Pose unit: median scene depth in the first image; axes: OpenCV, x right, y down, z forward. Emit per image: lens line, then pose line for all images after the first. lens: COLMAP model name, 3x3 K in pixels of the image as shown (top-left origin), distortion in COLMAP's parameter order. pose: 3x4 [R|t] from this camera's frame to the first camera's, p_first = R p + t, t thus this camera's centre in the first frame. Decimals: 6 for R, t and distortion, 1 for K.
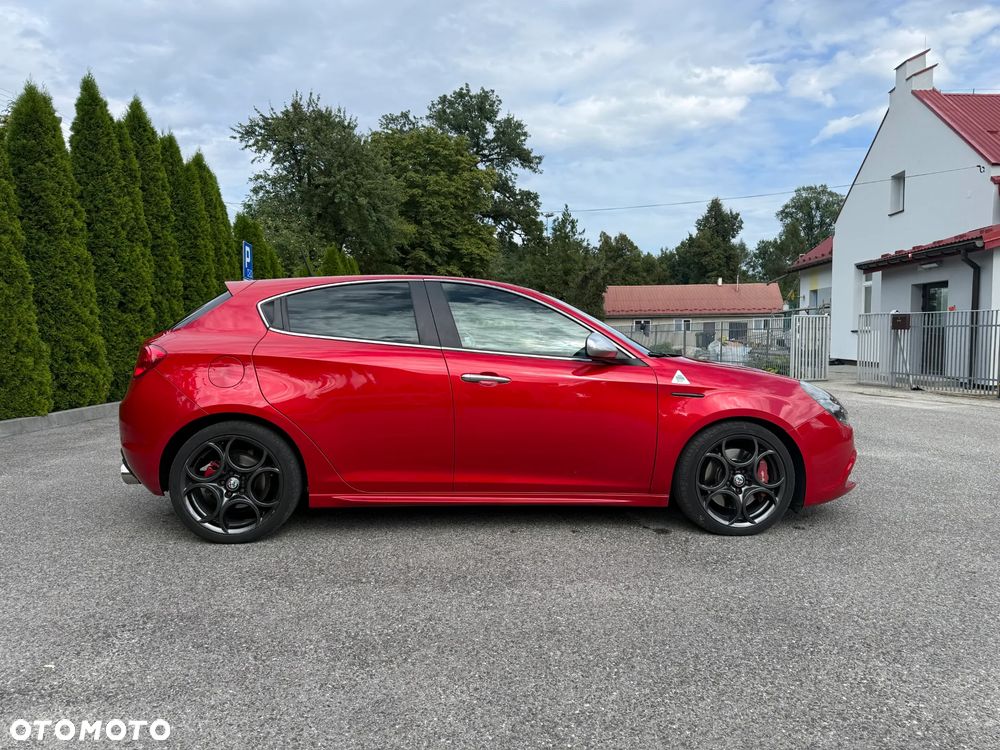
lens RADIAL K [[706.8, 0, 501.5], [0, 706.8, 378.5], [0, 0, 1]] dist [0.045512, -0.063711]
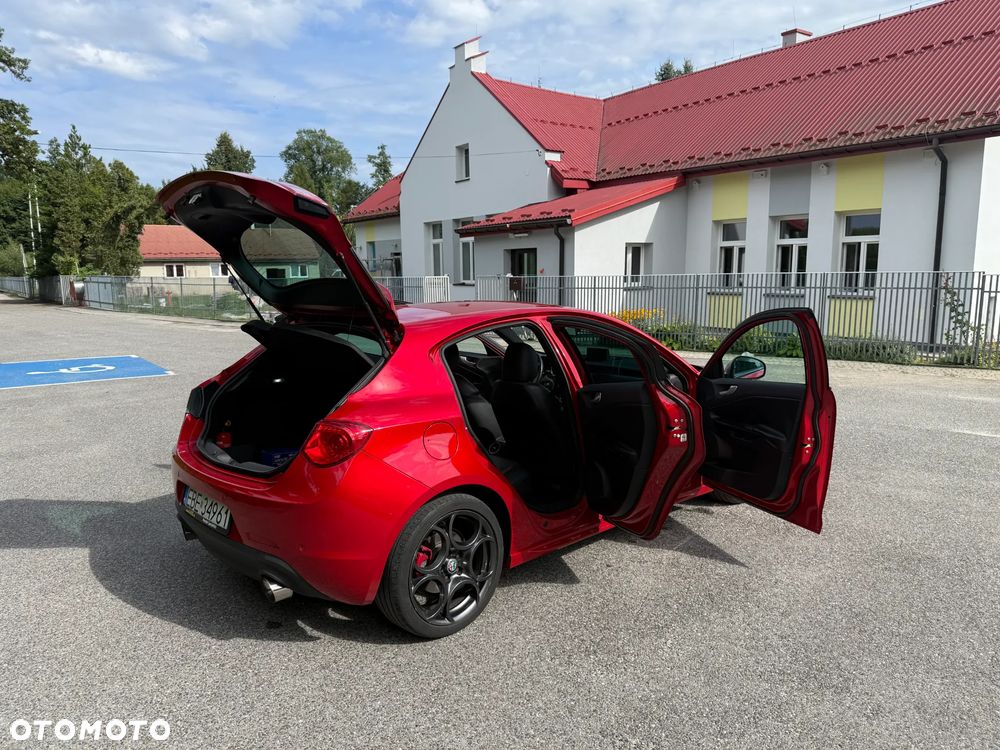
lens RADIAL K [[706.8, 0, 502.4], [0, 706.8, 383.8], [0, 0, 1]] dist [0.045512, -0.063711]
pose [[0.775607, -0.107855, 0.621934, -0.179216], [0.049425, 0.992646, 0.110505, -0.035478], [-0.629278, -0.054969, 0.775234, 0.063348]]
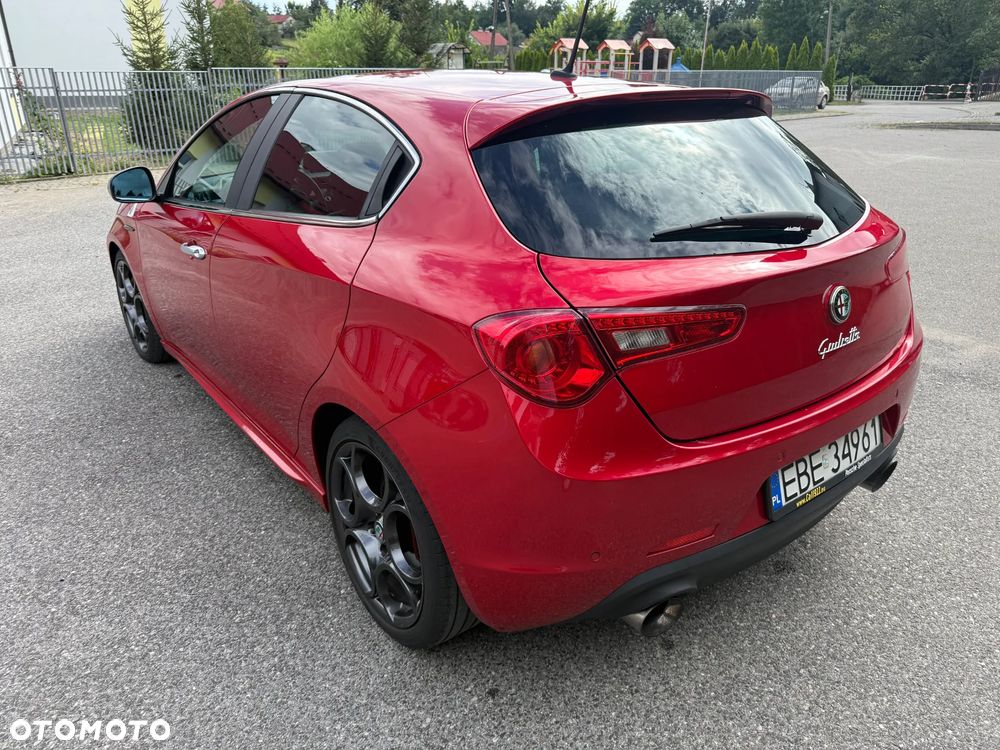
lens RADIAL K [[706.8, 0, 502.6], [0, 706.8, 372.5], [0, 0, 1]] dist [0.045512, -0.063711]
pose [[-0.547653, -0.325584, 0.770760, -0.175385], [0.052266, 0.906073, 0.419880, -0.042585], [-0.835072, 0.270234, -0.479197, 0.341673]]
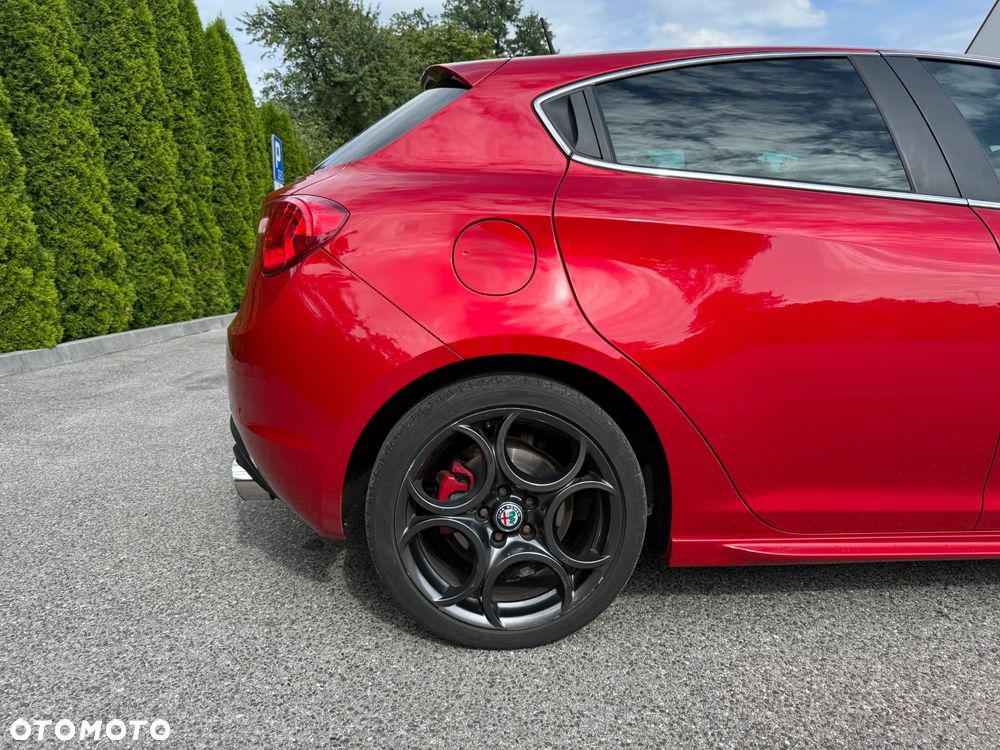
lens RADIAL K [[706.8, 0, 499.1], [0, 706.8, 378.0], [0, 0, 1]] dist [0.045512, -0.063711]
pose [[0.999981, -0.002535, -0.005662, -0.080538], [0.003108, 0.994616, 0.103581, 0.003887], [0.005369, -0.103596, 0.994605, 0.122184]]
